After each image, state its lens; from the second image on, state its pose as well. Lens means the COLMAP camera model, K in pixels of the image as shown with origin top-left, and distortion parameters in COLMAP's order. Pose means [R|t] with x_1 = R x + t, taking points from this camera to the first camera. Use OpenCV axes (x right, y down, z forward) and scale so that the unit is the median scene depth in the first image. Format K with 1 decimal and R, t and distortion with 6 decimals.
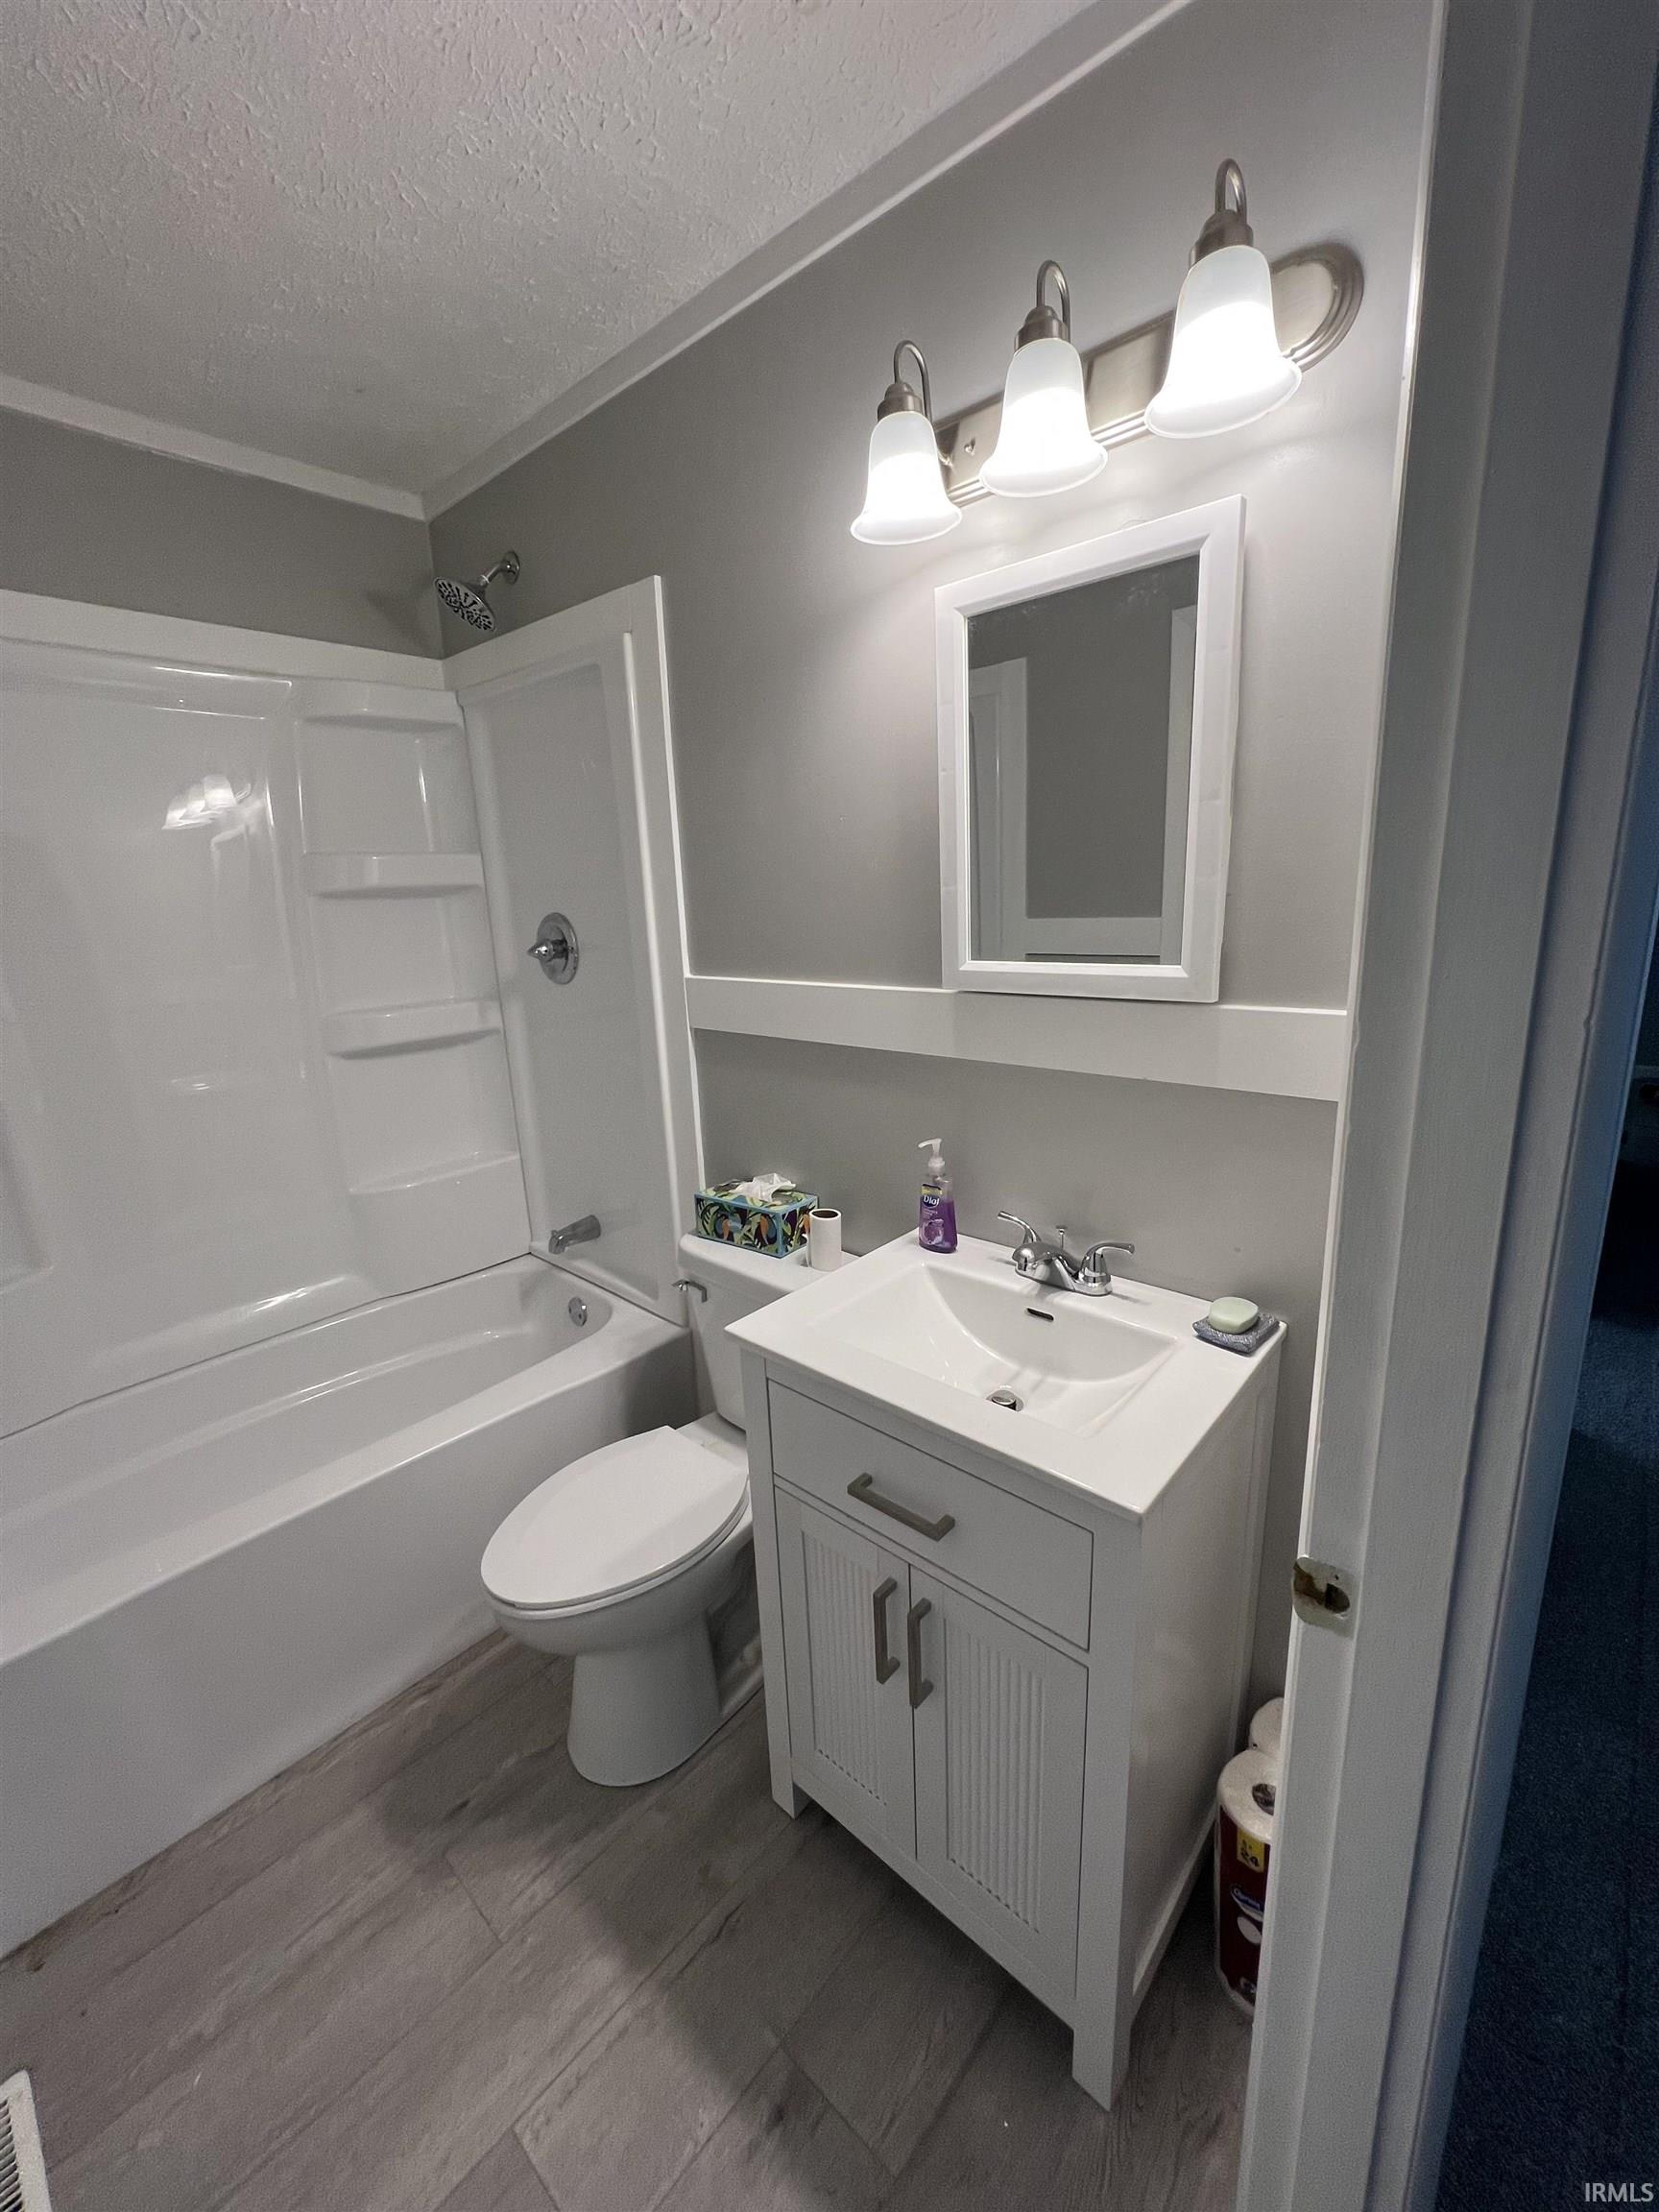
lens RADIAL K [[886.8, 0, 834.1], [0, 886.8, 1105.7], [0, 0, 1]] dist [-0.003973, -0.000196]
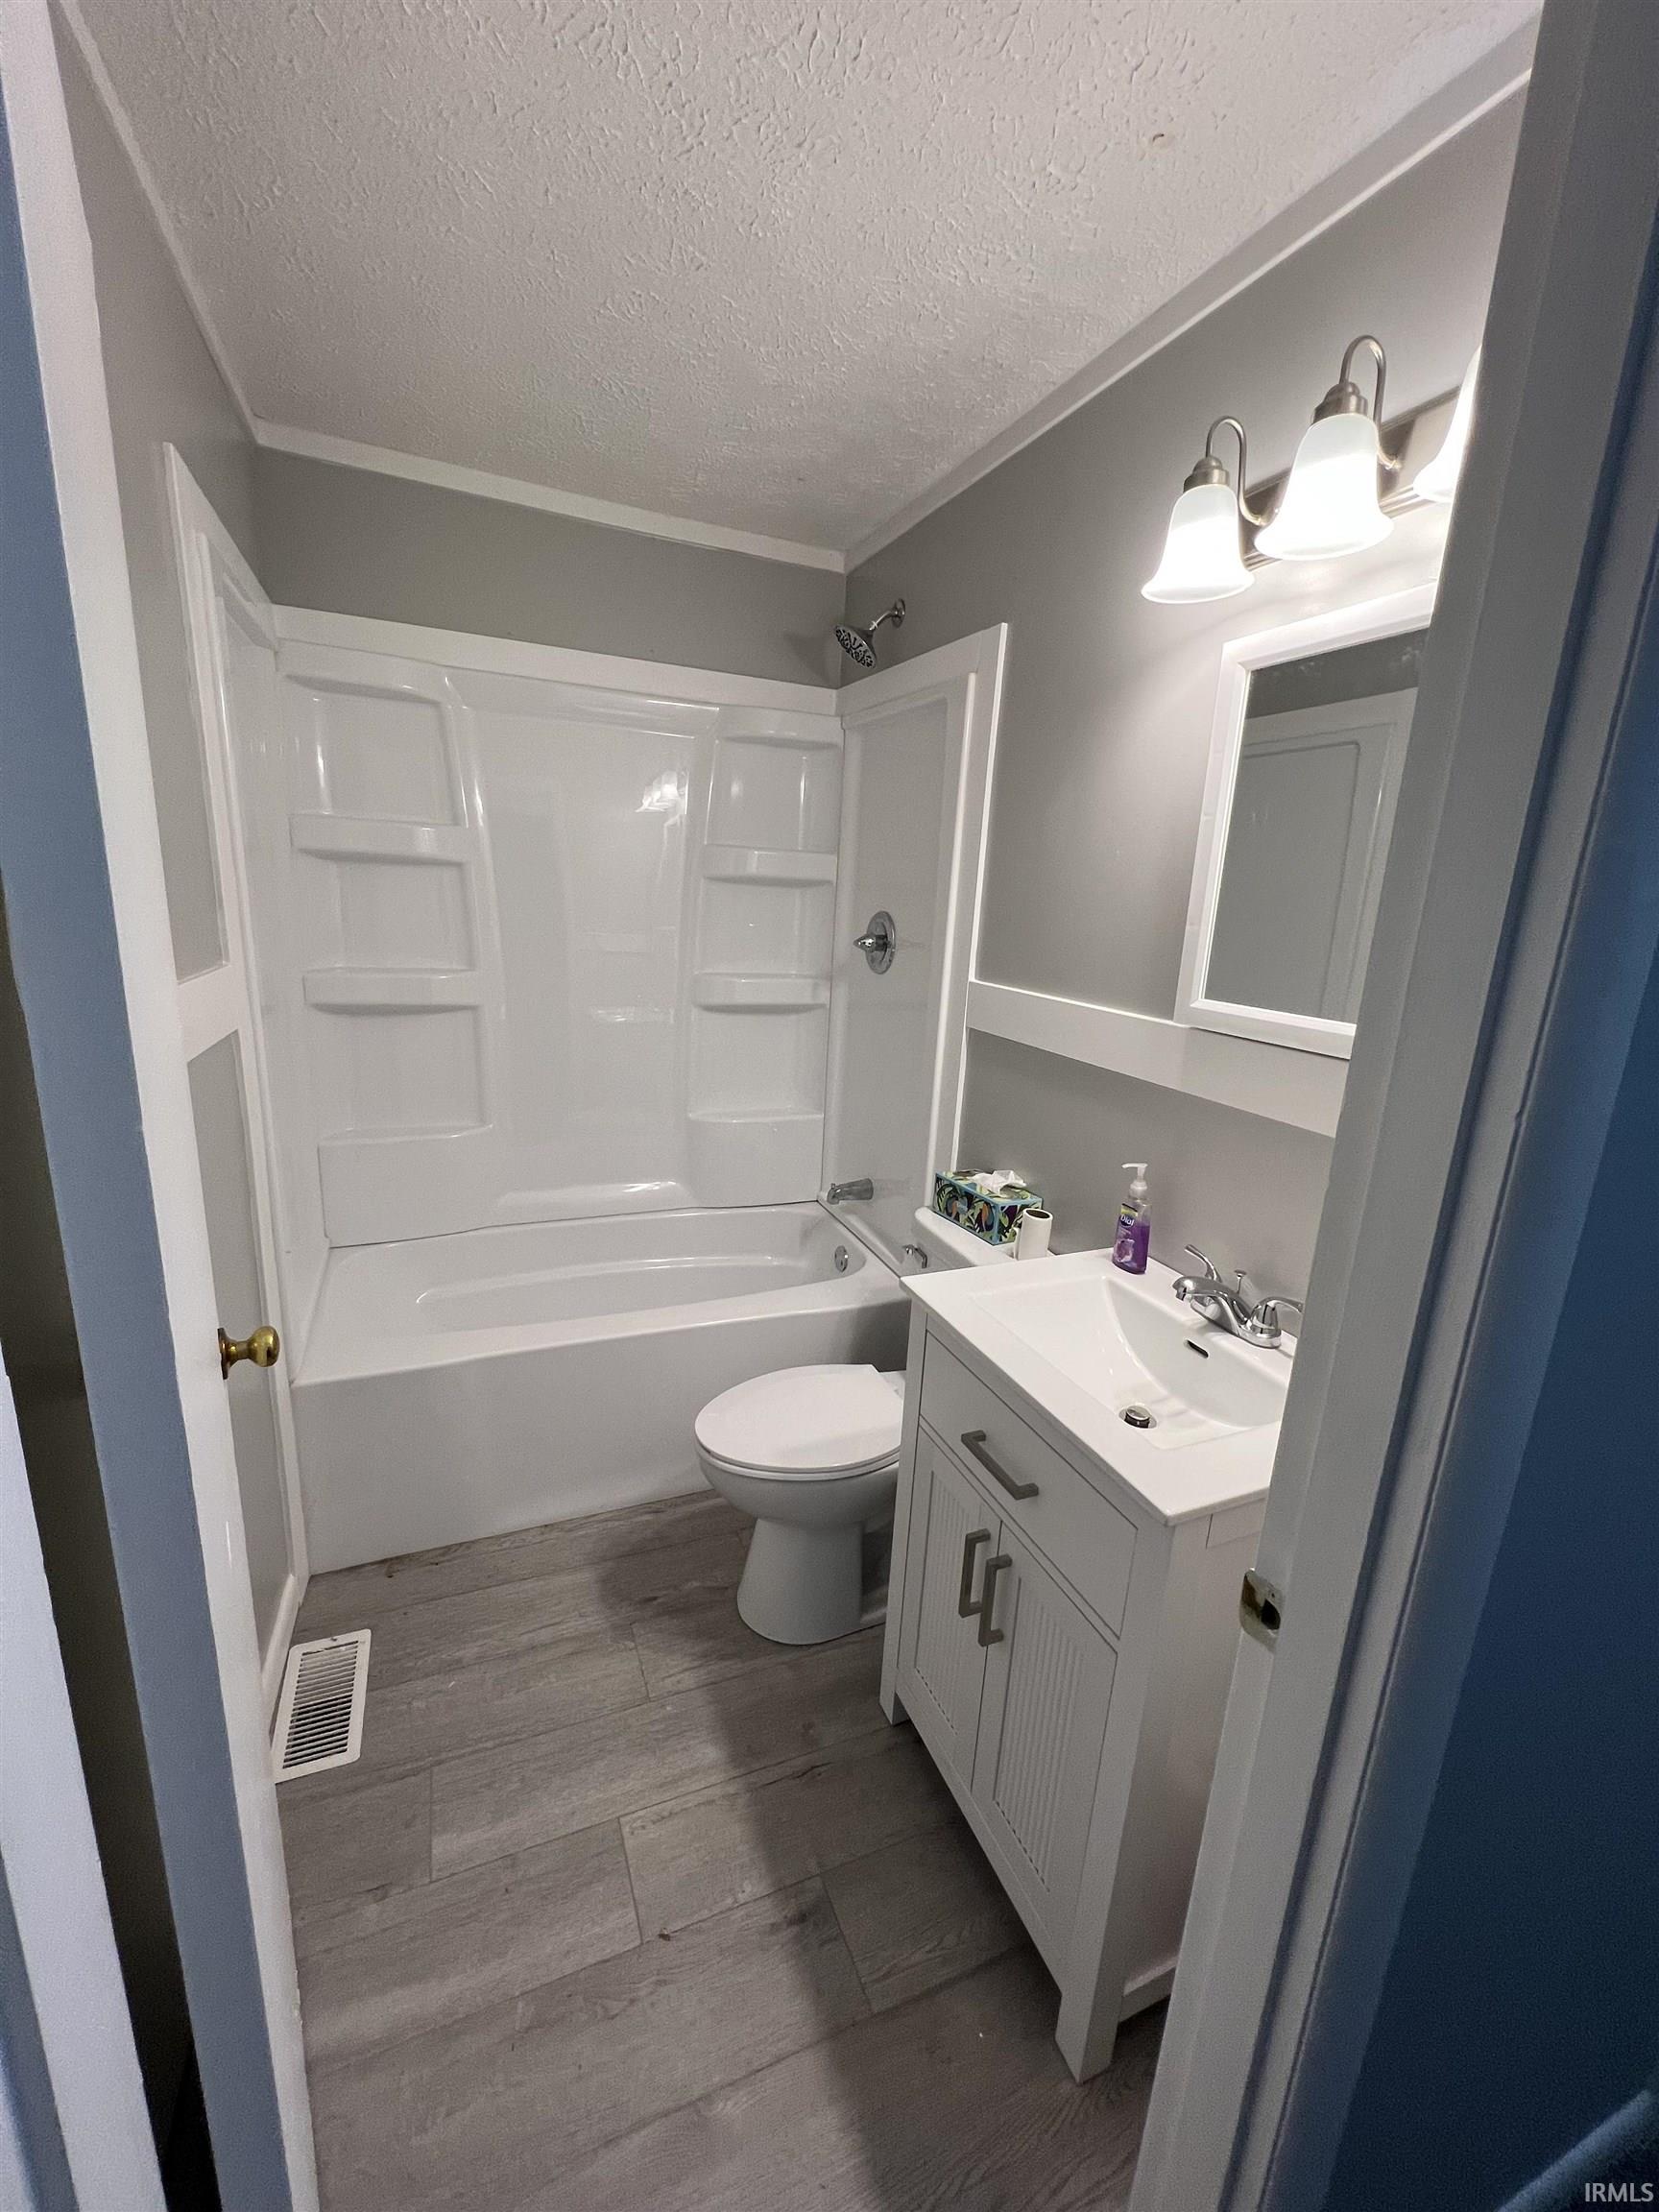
lens RADIAL K [[886.8, 0, 824.7], [0, 886.8, 1102.5], [0, 0, 1]] dist [-0.003973, -0.000196]
pose [[0.900510, 0.183452, -0.394241, 0.180047], [-0.186005, 0.982024, 0.032101, 0.003413], [0.393044, 0.044424, 0.918446, -0.110155]]
